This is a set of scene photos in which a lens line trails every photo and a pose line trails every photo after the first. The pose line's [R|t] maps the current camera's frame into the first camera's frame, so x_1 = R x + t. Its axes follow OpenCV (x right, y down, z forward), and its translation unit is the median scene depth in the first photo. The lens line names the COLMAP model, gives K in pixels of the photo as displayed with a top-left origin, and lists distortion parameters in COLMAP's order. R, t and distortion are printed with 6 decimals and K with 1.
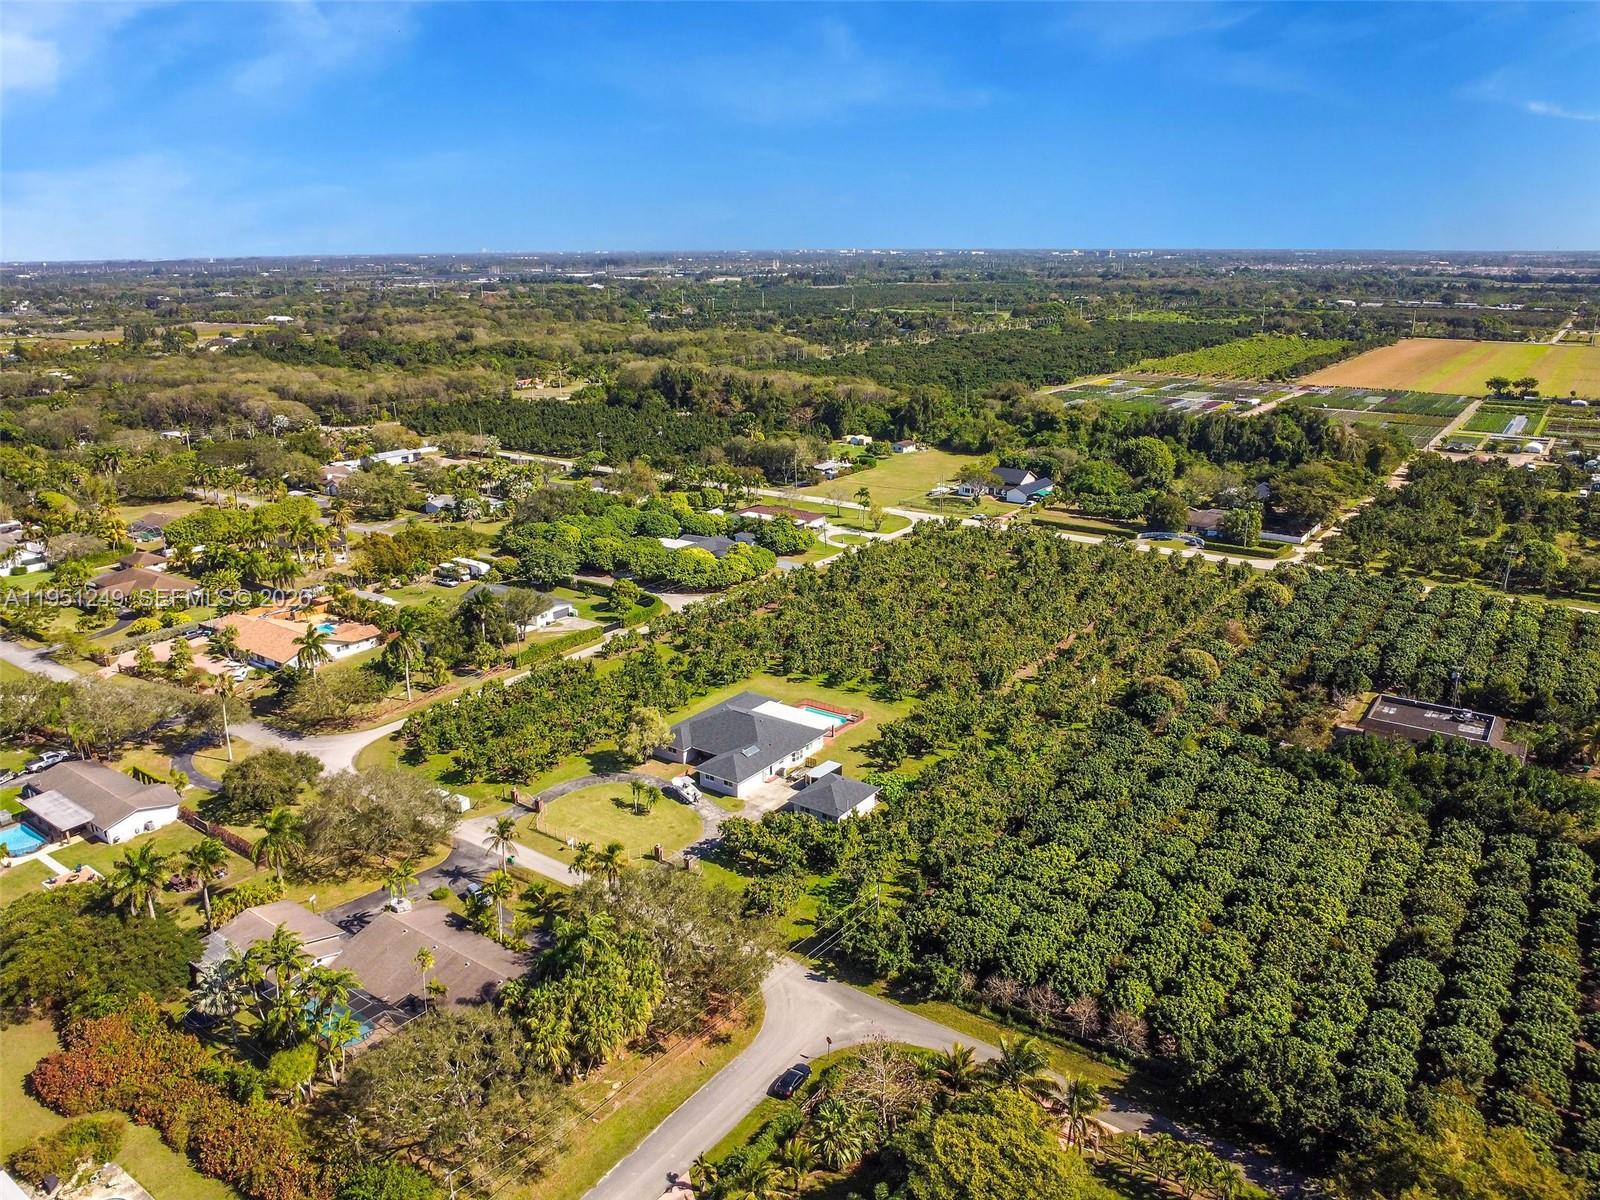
lens RADIAL K [[1165.7, 0, 800.0], [0, 1165.7, 600.0], [0, 0, 1]] dist [-0.025220, -0.002167]
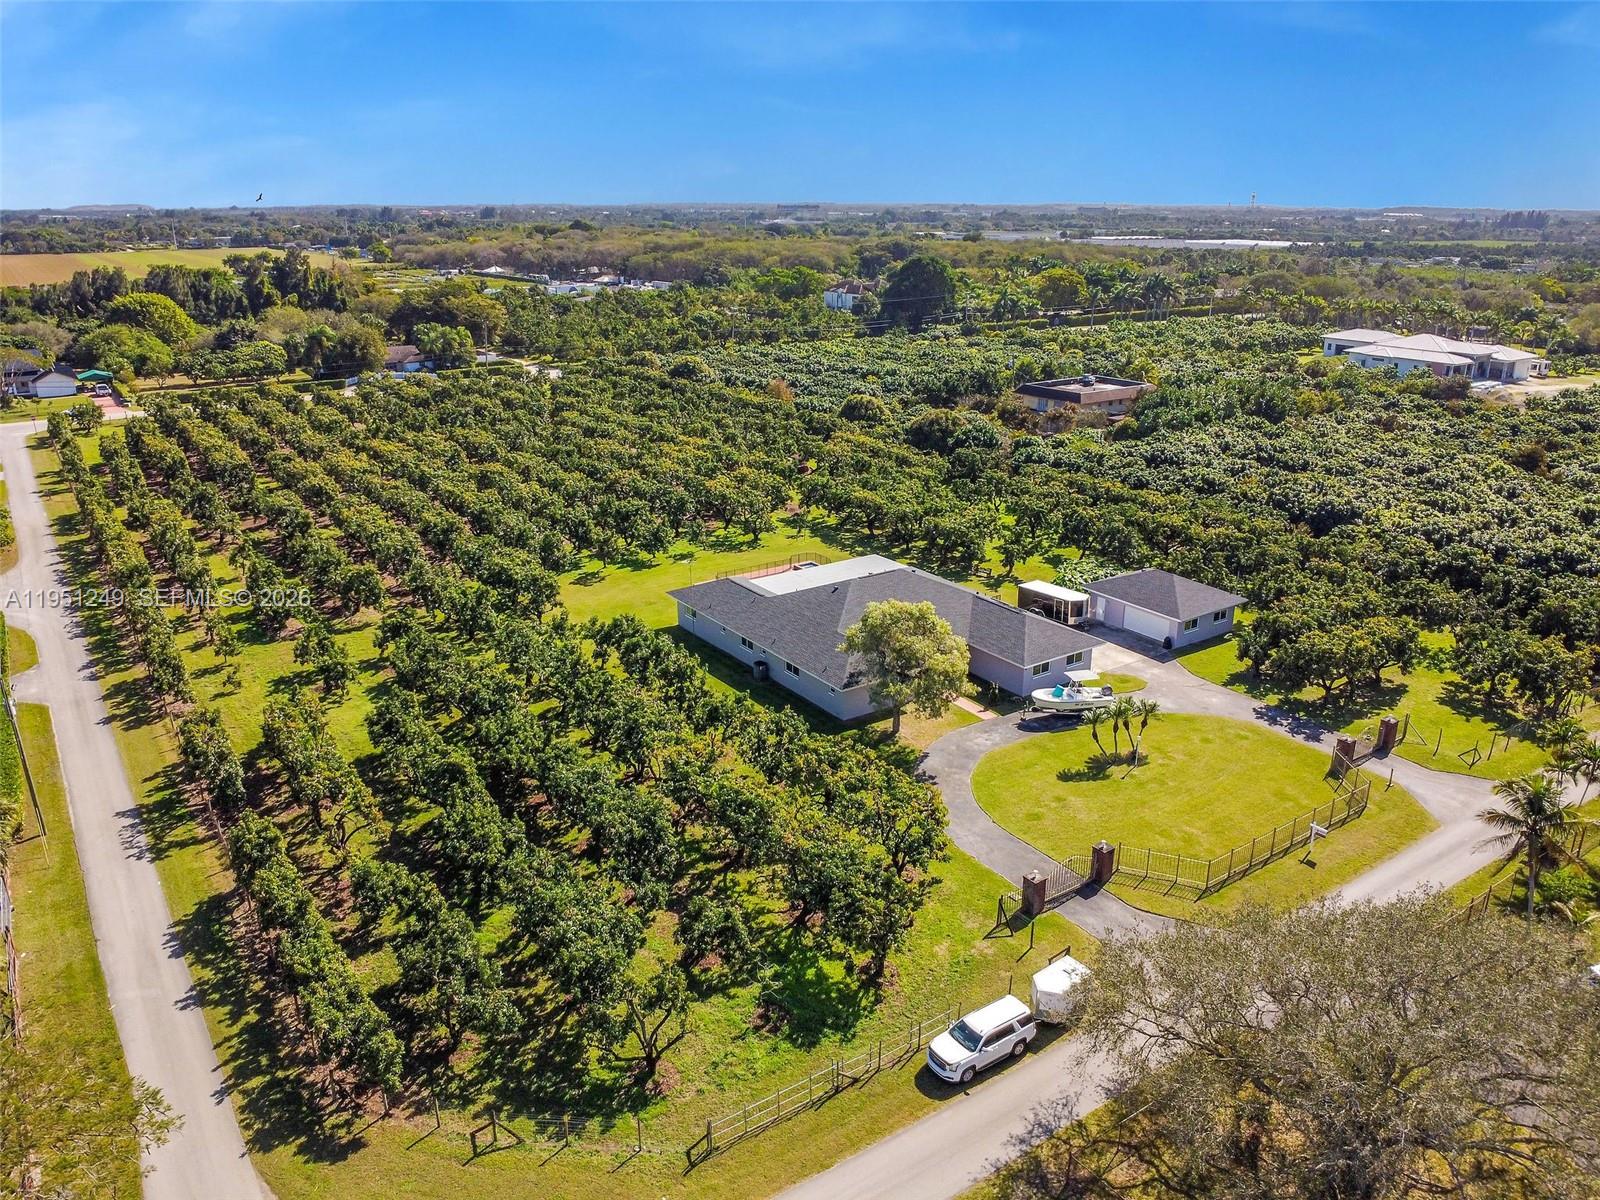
lens RADIAL K [[1165.7, 0, 800.0], [0, 1165.7, 600.0], [0, 0, 1]] dist [-0.025220, -0.002167]
pose [[0.322130, -0.290134, 0.901141, -0.370351], [0.271452, 0.940218, 0.205680, -0.003040], [-0.906943, 0.178360, 0.381630, 0.607874]]
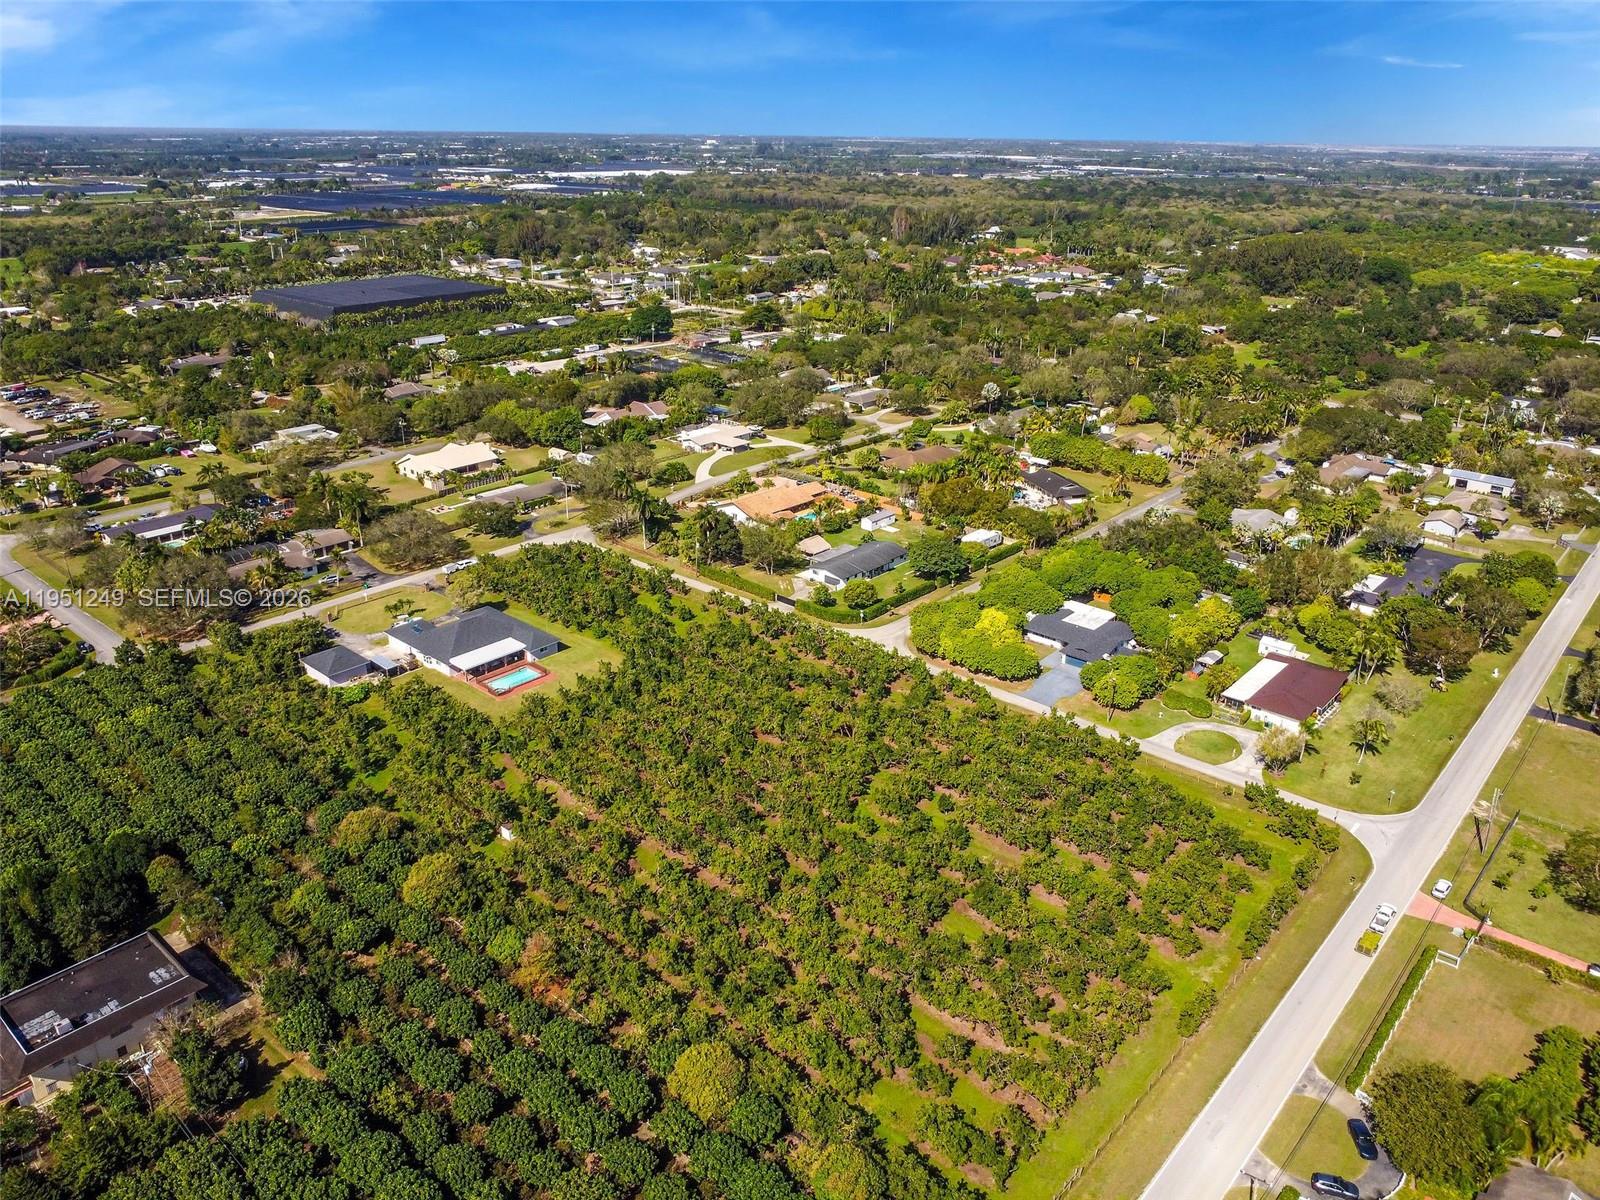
lens RADIAL K [[1165.7, 0, 800.0], [0, 1165.7, 600.0], [0, 0, 1]] dist [-0.025220, -0.002167]
pose [[-0.085806, 0.390870, -0.916438, 0.766147], [-0.299549, 0.867150, 0.397895, -0.381815], [0.950215, 0.308660, 0.042678, 0.922801]]
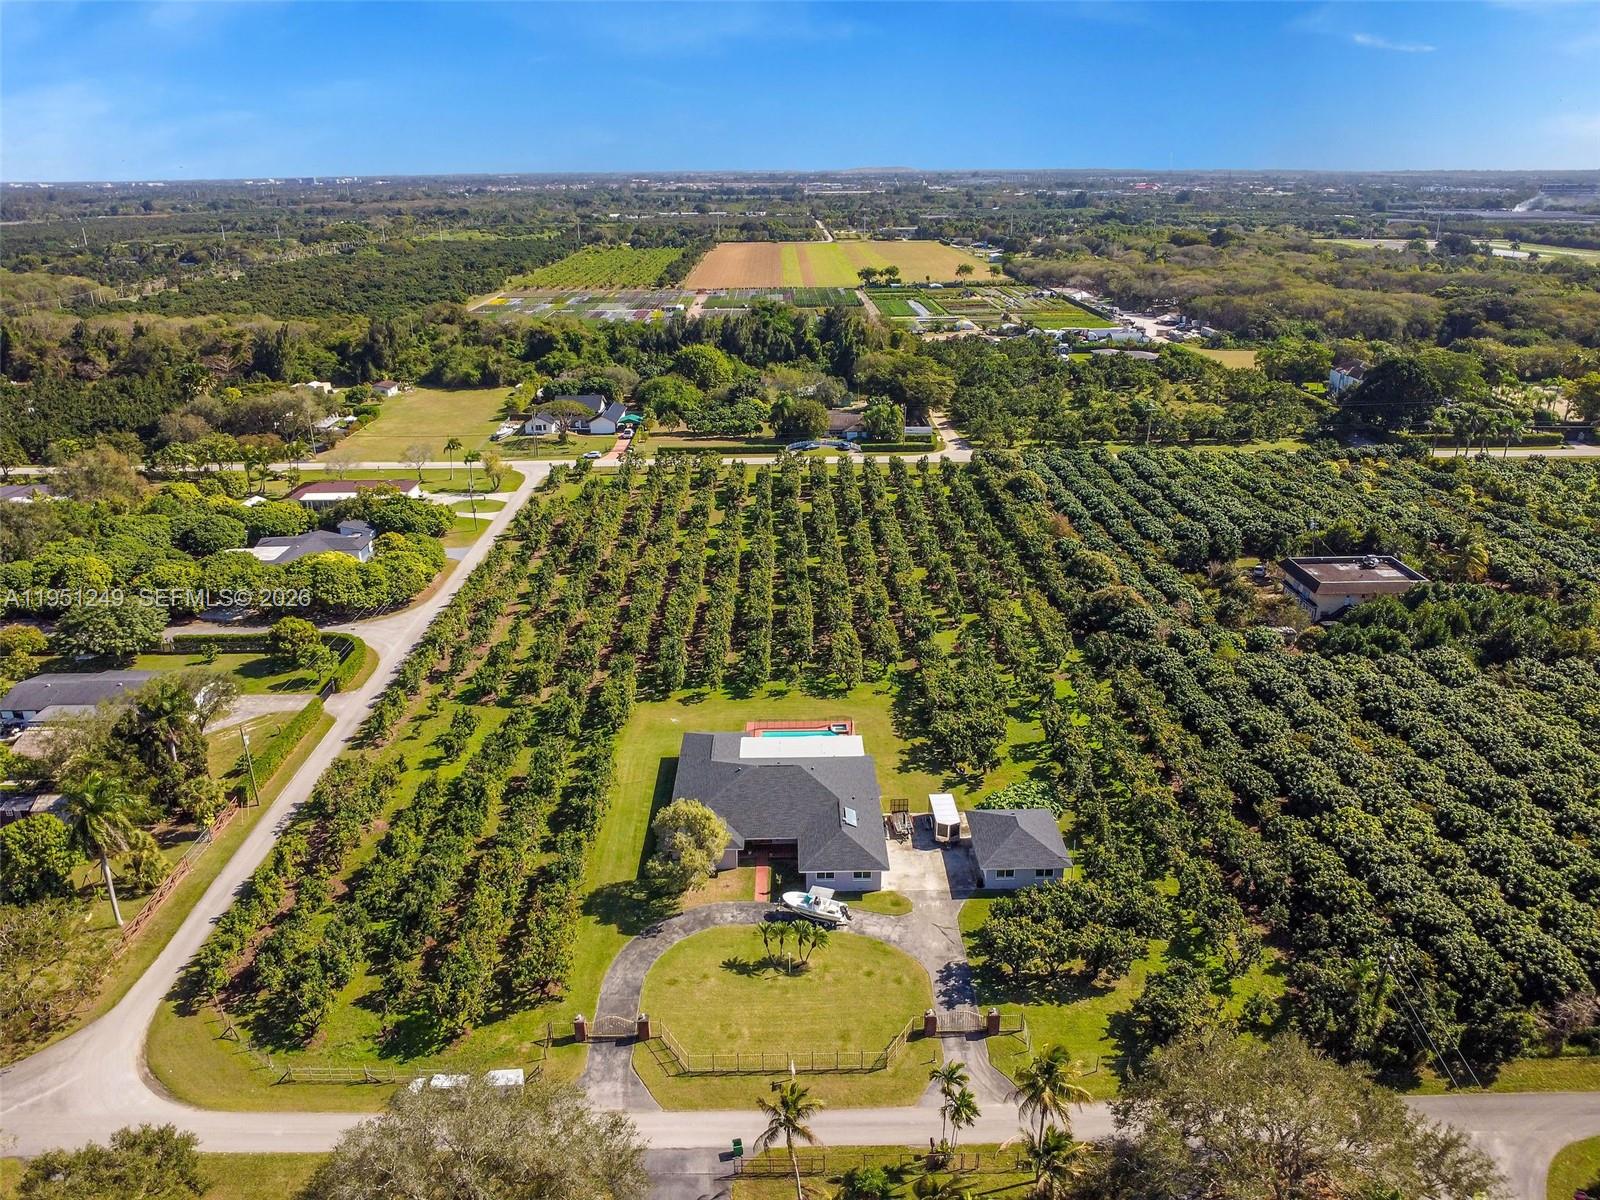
lens RADIAL K [[1165.7, 0, 800.0], [0, 1165.7, 600.0], [0, 0, 1]] dist [-0.025220, -0.002167]
pose [[0.800916, -0.211526, 0.560169, -0.285604], [0.179874, 0.977309, 0.111863, -0.049159], [-0.571120, 0.011167, 0.820791, 0.323027]]
